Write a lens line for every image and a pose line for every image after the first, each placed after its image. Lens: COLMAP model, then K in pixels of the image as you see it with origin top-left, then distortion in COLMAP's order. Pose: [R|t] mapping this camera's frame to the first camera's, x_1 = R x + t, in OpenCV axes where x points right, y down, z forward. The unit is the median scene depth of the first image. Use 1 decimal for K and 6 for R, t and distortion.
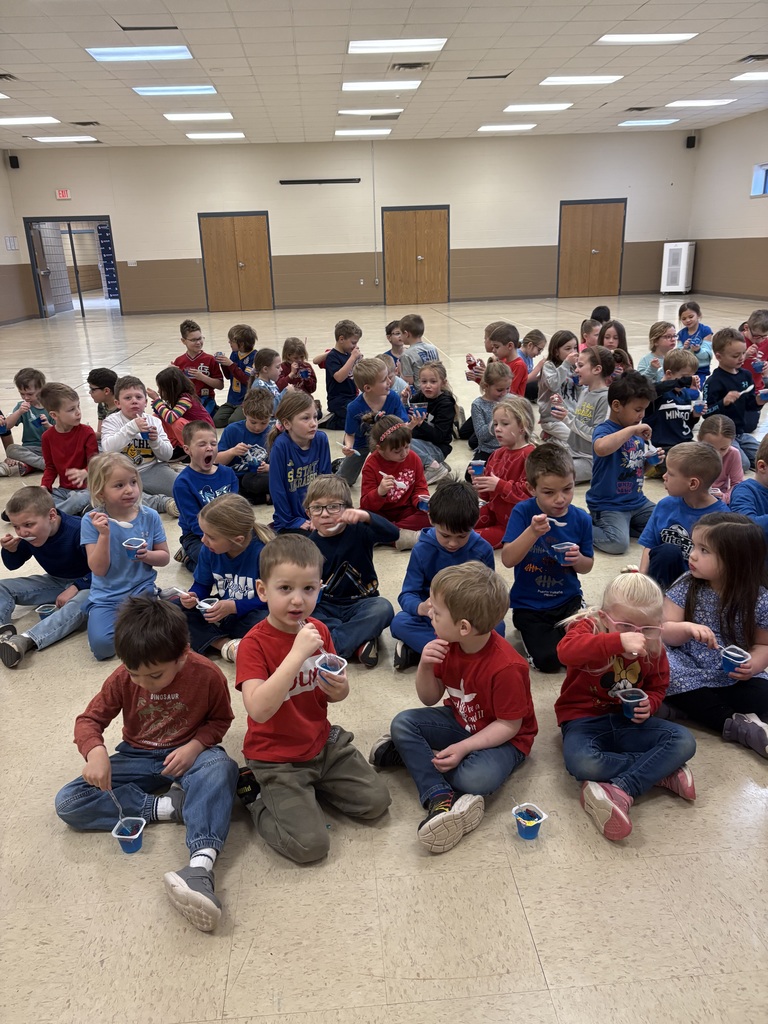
lens RADIAL K [[779.1, 0, 384.0], [0, 779.1, 512.0], [0, 0, 1]] dist [0.010749, -0.000503]
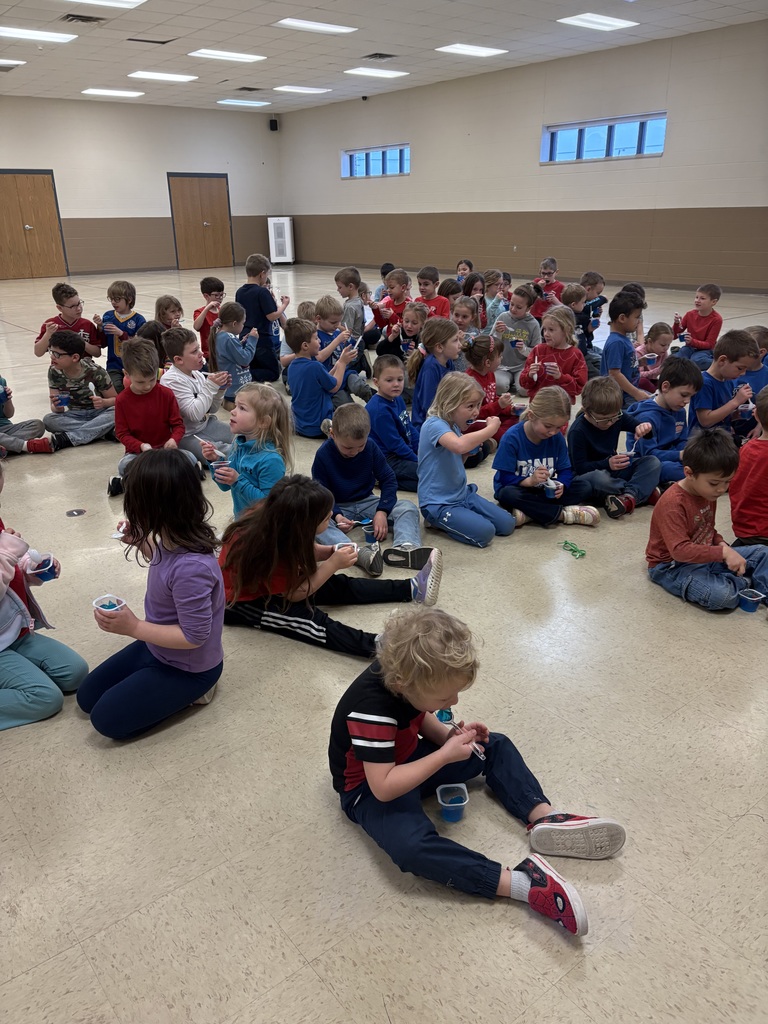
lens RADIAL K [[777.4, 0, 384.0], [0, 777.4, 512.0], [0, 0, 1]] dist [0.031700, -0.003977]
pose [[0.810780, -0.190146, 0.553607, -0.195572], [0.176900, 0.981140, 0.077913, 0.005420], [-0.557981, 0.034762, 0.829125, 0.012800]]
